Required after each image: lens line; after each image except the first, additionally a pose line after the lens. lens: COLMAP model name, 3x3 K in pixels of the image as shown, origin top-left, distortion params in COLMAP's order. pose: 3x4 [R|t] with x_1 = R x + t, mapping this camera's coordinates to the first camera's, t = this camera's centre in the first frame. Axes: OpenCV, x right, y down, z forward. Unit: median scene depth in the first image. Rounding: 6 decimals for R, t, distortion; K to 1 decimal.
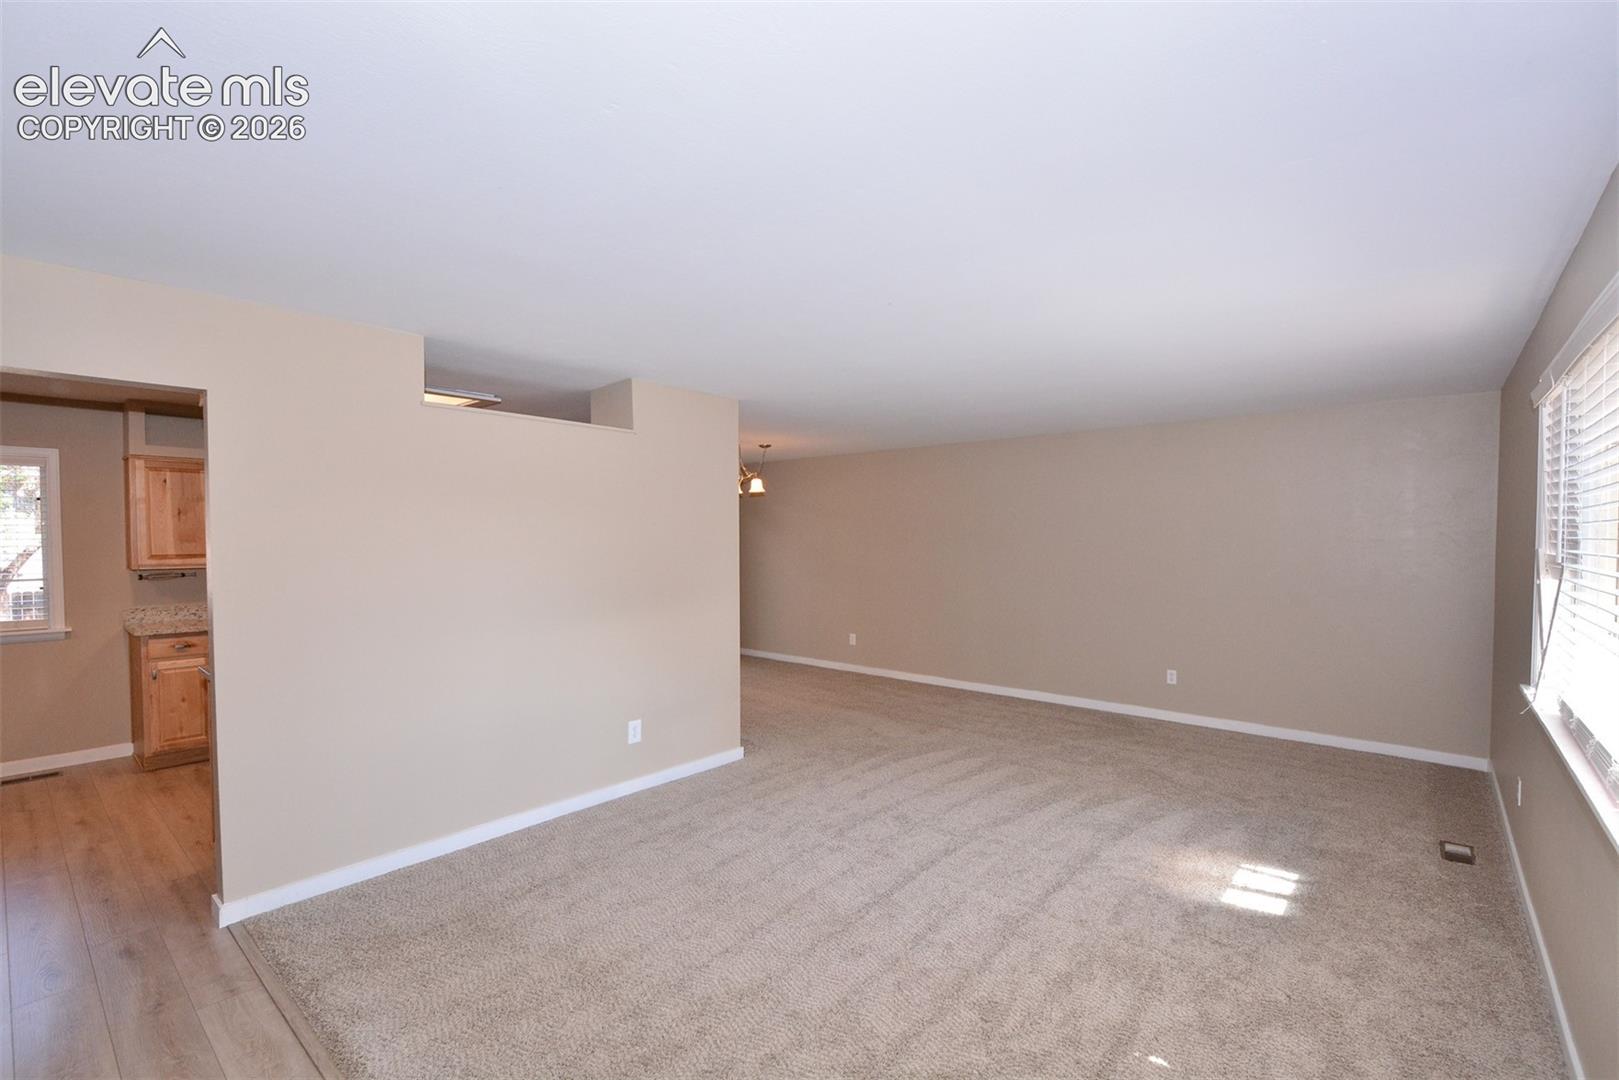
lens RADIAL K [[706.3, 0, 811.3], [0, 706.3, 546.2], [0, 0, 1]] dist [-0.010036, -0.000636]
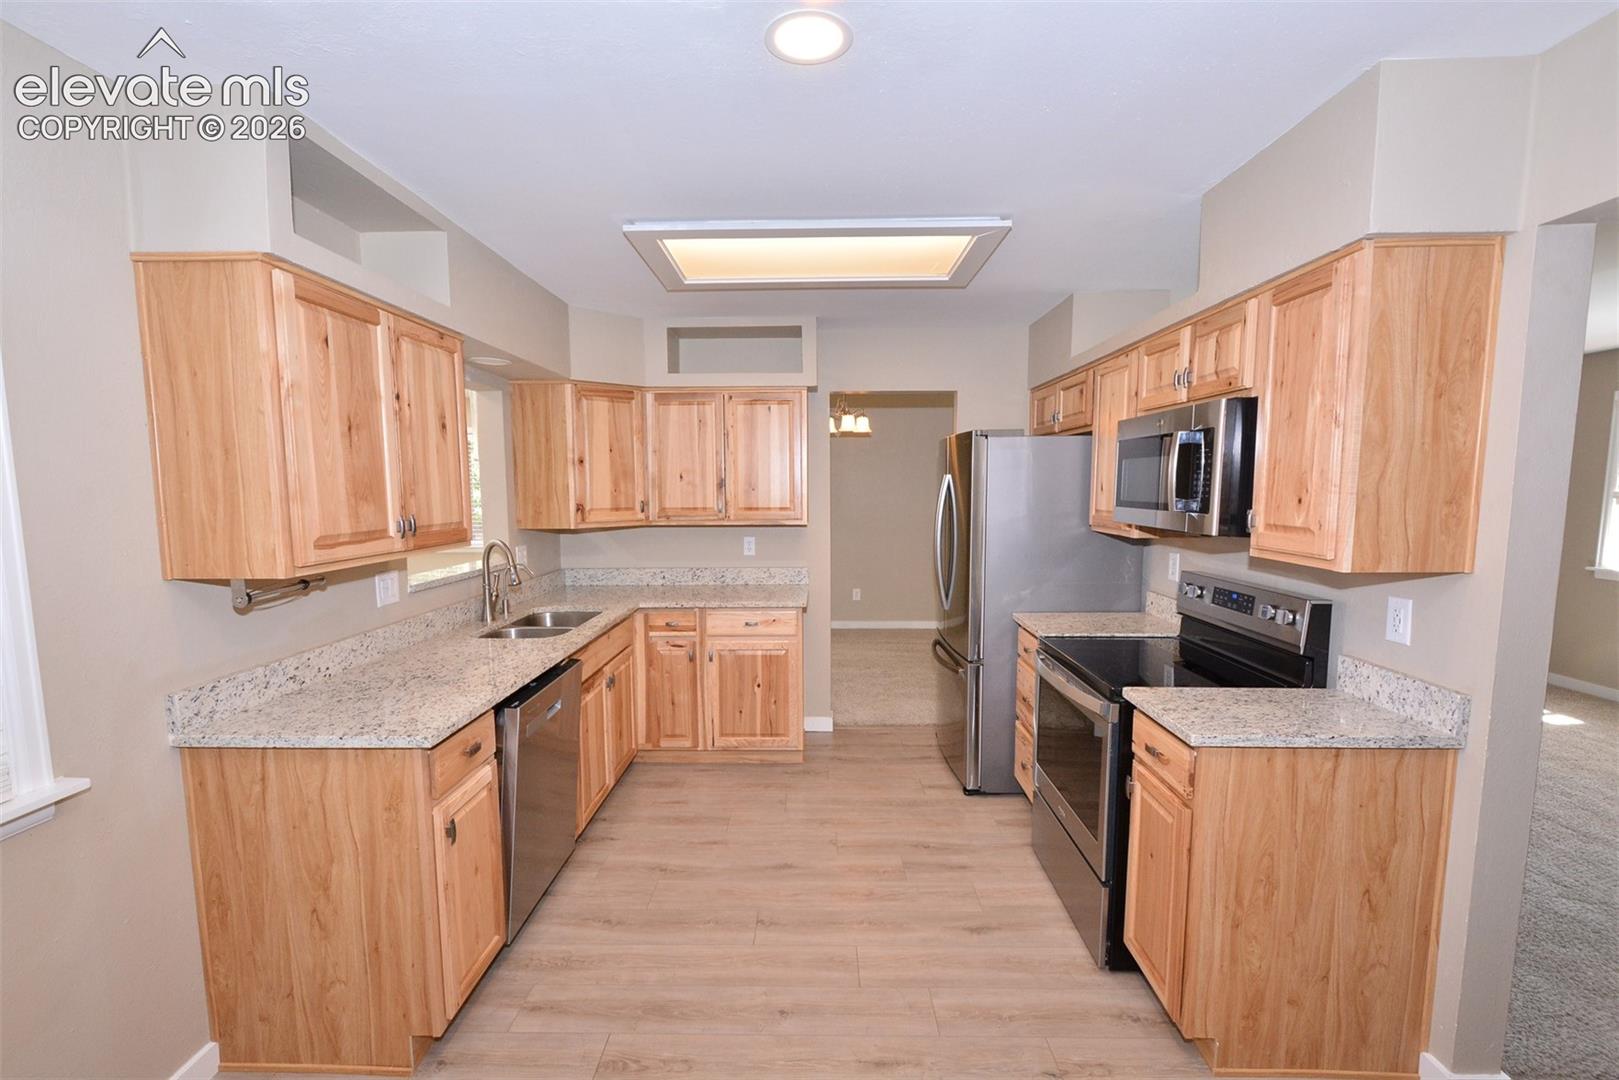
lens RADIAL K [[706.3, 0, 806.7], [0, 706.3, 551.9], [0, 0, 1]] dist [-0.010036, -0.000636]
pose [[0.770766, -0.059646, 0.634320, -0.959815], [0.004169, 0.996059, 0.088595, -0.012061], [-0.637104, -0.065641, 0.767977, 0.538636]]
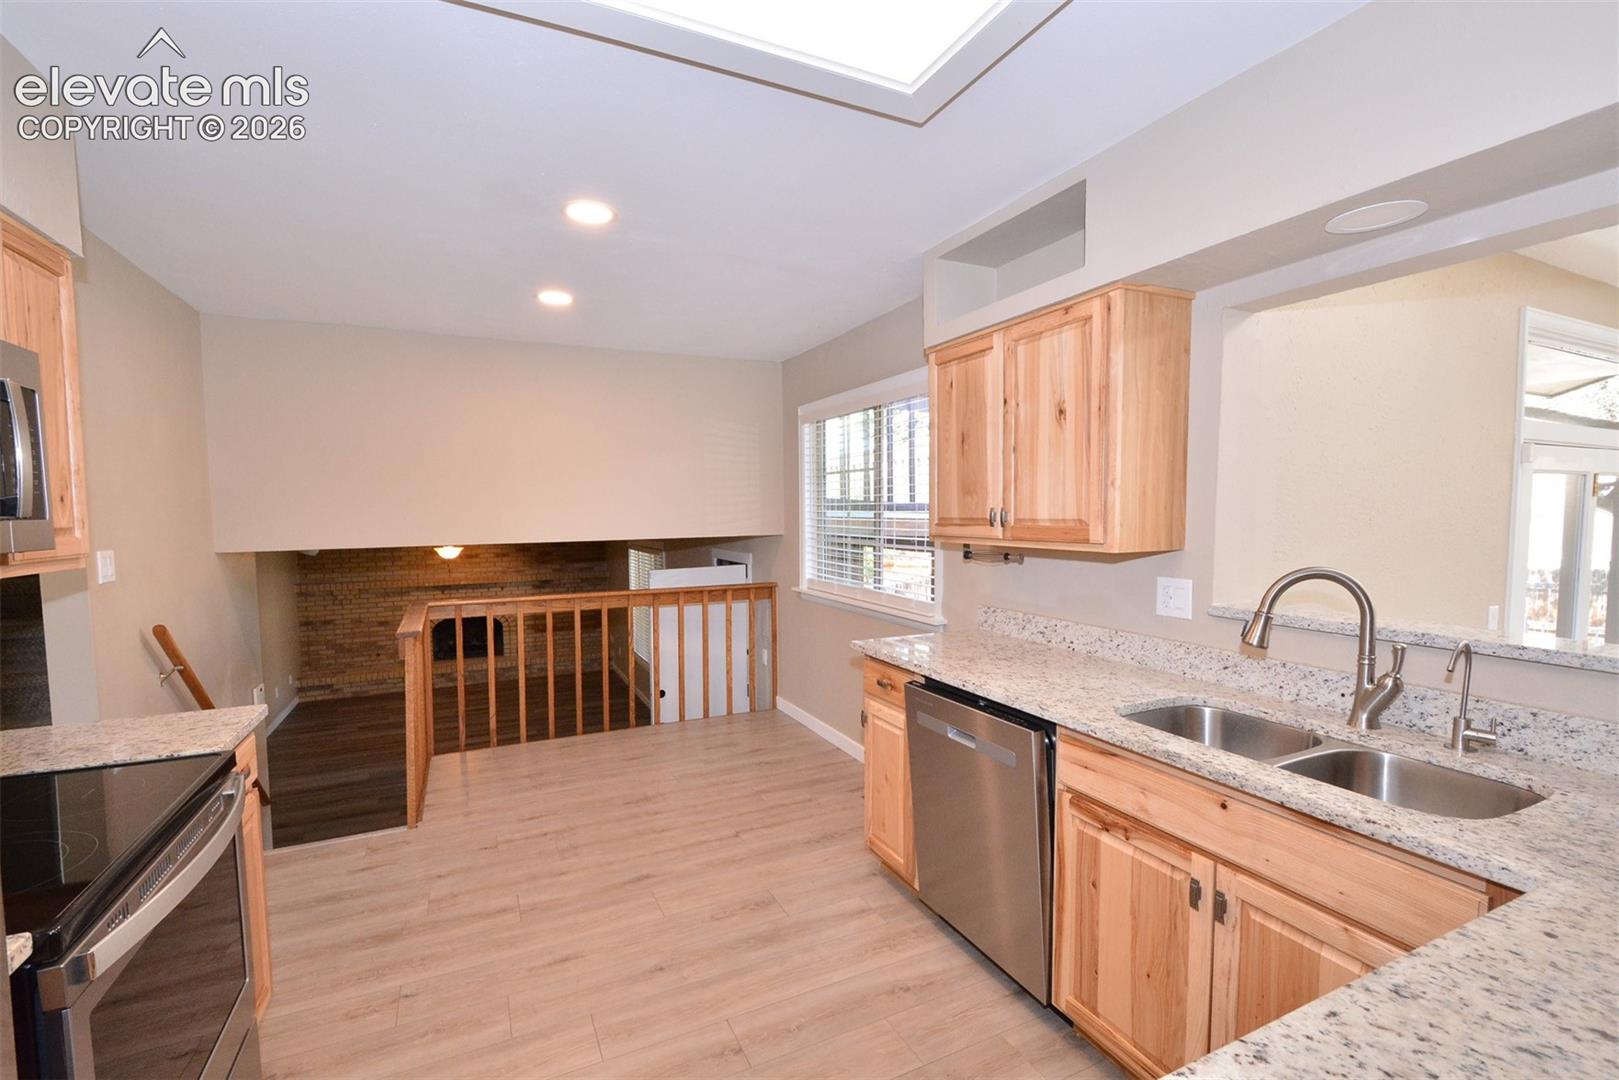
lens RADIAL K [[706.3, 0, 805.7], [0, 706.3, 553.7], [0, 0, 1]] dist [-0.010036, -0.000636]
pose [[-0.409885, 0.064011, -0.909888, -0.353561], [0.006899, 0.997724, 0.067082, 0.001609], [0.912111, 0.021219, -0.409394, 1.127033]]
